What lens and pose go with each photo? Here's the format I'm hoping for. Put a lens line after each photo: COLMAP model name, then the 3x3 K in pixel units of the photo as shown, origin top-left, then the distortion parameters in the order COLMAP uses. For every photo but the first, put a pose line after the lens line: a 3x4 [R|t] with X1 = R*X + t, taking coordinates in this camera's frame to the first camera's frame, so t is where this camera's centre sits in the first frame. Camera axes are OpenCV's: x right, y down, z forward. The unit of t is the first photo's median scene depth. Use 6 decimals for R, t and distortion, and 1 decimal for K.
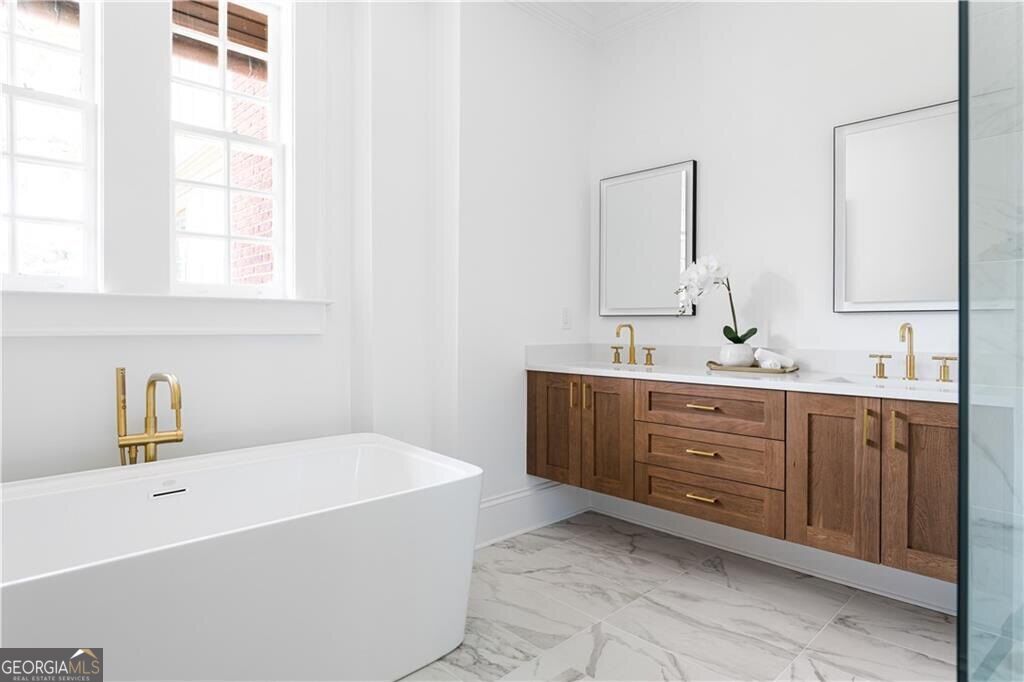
lens RADIAL K [[585.0, 0, 512.4], [0, 585.0, 338.7], [0, 0, 1]] dist [-0.020479, 0.010243]
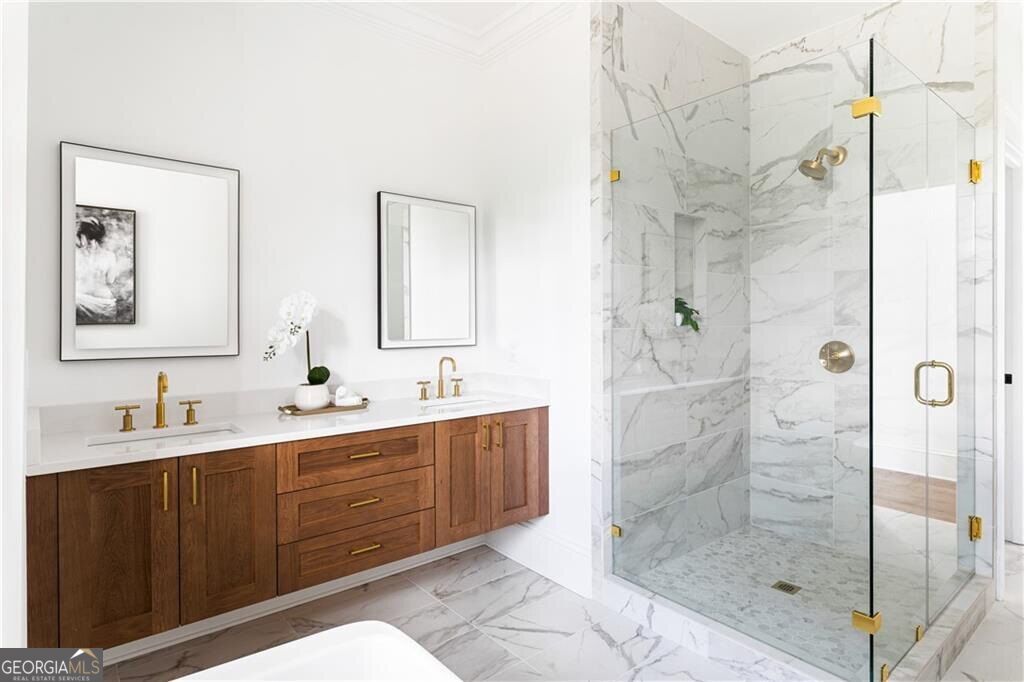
lens RADIAL K [[564.4, 0, 526.9], [0, 564.4, 323.5], [0, 0, 1]] dist [-0.007494, 0.003635]
pose [[0.050630, -0.006328, 0.998697, -0.629542], [0.022317, 0.999737, 0.005203, -0.105972], [-0.998468, 0.022024, 0.050758, 0.713396]]
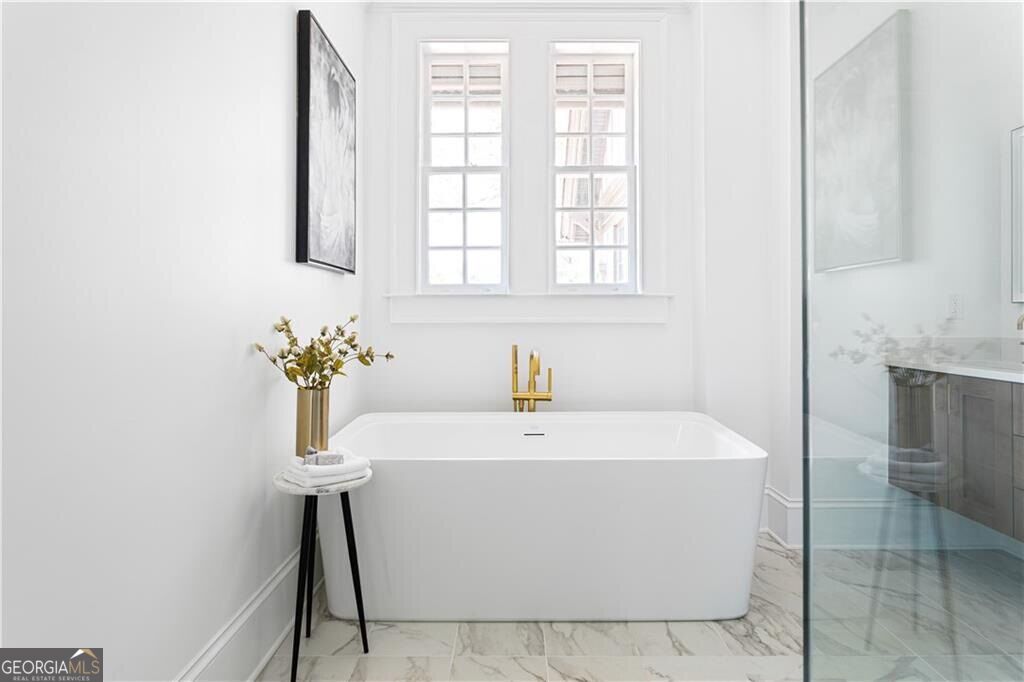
lens RADIAL K [[585.0, 0, 506.7], [0, 585.0, 333.3], [0, 0, 1]] dist [-0.020479, 0.010243]
pose [[0.703201, 0.016373, -0.710803, 0.322281], [-0.016982, 0.999836, 0.006230, 0.010695], [0.710789, 0.007690, 0.703364, -0.042948]]
